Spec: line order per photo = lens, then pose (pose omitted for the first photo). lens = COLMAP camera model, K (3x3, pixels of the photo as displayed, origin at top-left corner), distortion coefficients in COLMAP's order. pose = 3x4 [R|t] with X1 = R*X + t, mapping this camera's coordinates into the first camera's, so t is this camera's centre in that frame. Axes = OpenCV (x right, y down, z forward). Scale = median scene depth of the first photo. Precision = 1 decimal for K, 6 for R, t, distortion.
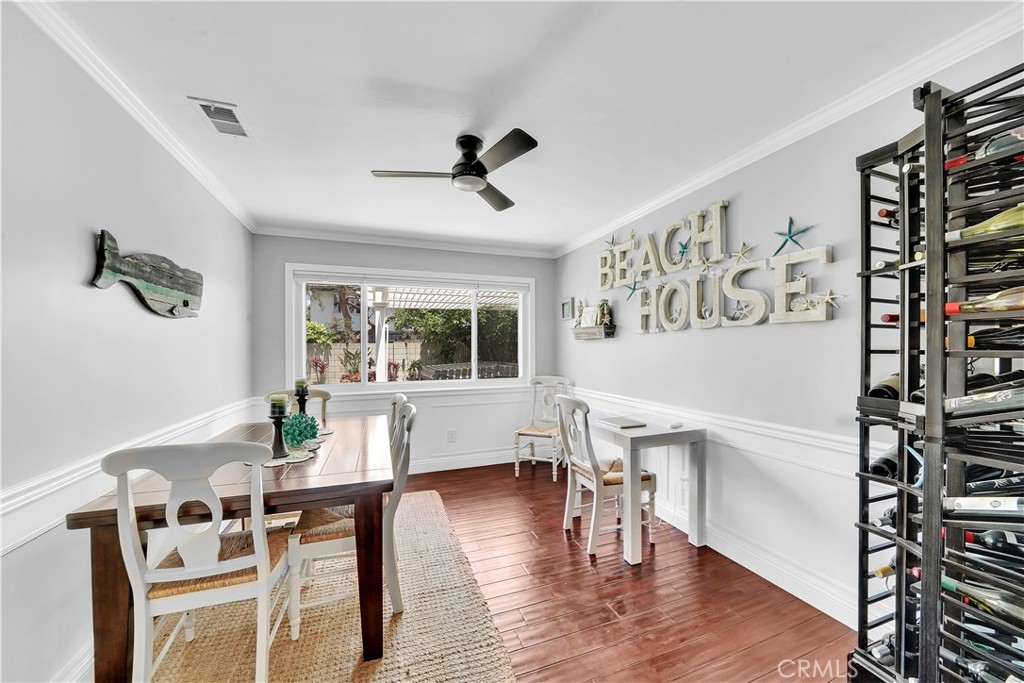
lens RADIAL K [[377.2, 0, 516.4], [0, 377.2, 355.6], [0, 0, 1]] dist [-0.019848, -0.000043]
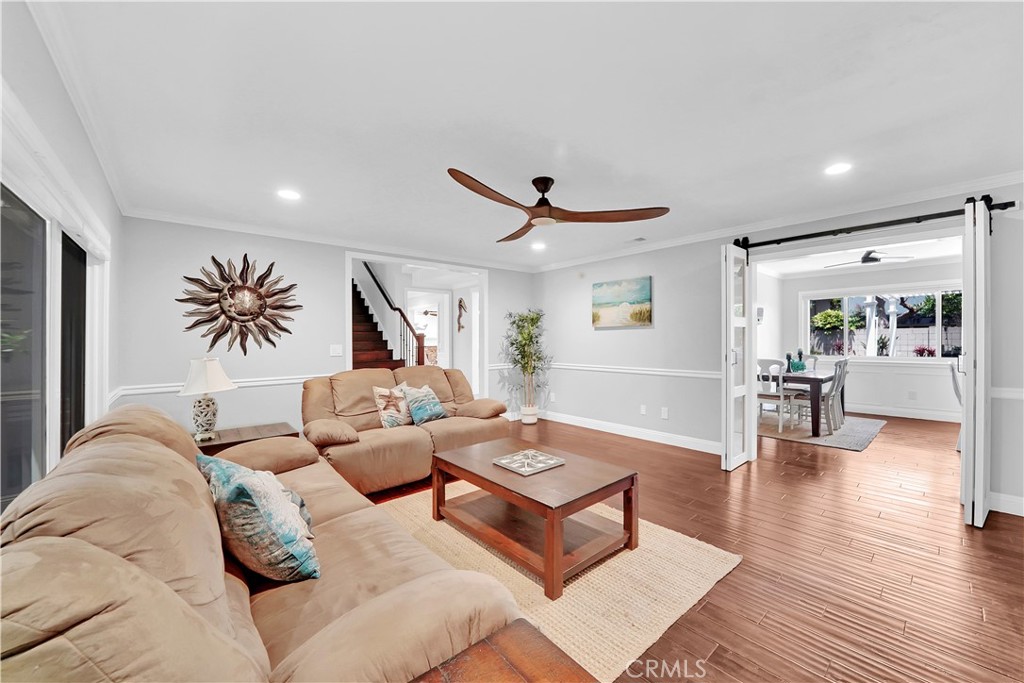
lens RADIAL K [[396.5, 0, 544.2], [0, 396.5, 337.5], [0, 0, 1]] dist [-0.029346, -0.000036]
pose [[0.389277, 0.001195, -0.921120, 0.821903], [-0.010849, 0.999936, -0.003288, 0.014860], [0.921057, 0.011273, 0.389265, -1.117904]]
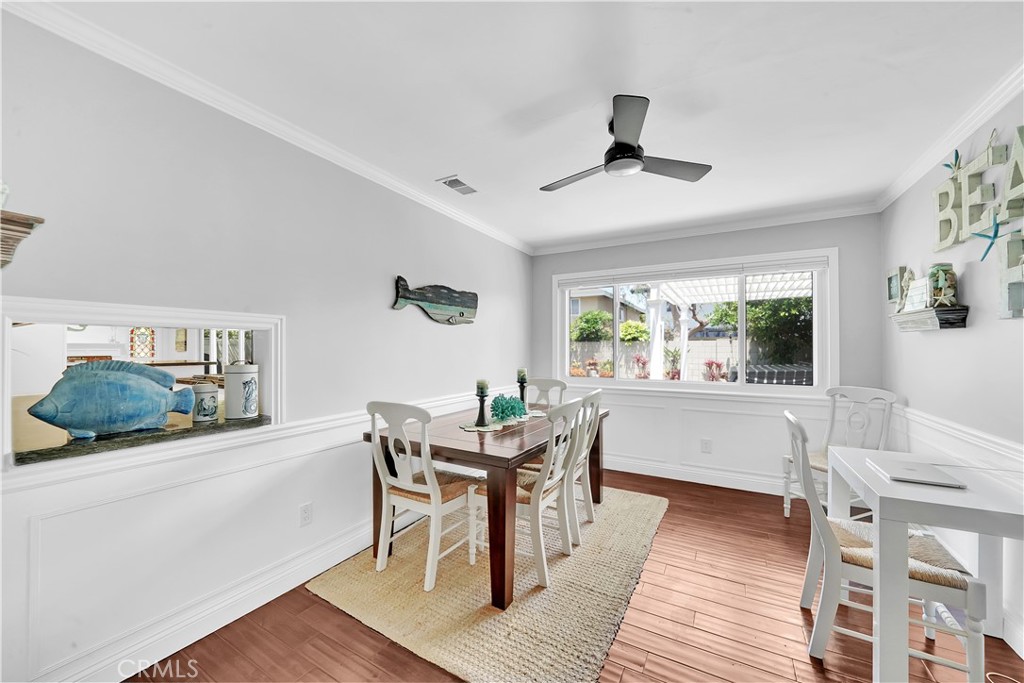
lens RADIAL K [[374.4, 0, 516.3], [0, 374.4, 349.2], [0, 0, 1]] dist [-0.011897, 0.000006]
pose [[0.646792, 0.010568, -0.762593, 0.261995], [-0.019256, 0.999812, -0.002476, -0.000481], [0.762423, 0.016286, 0.646873, 0.127880]]
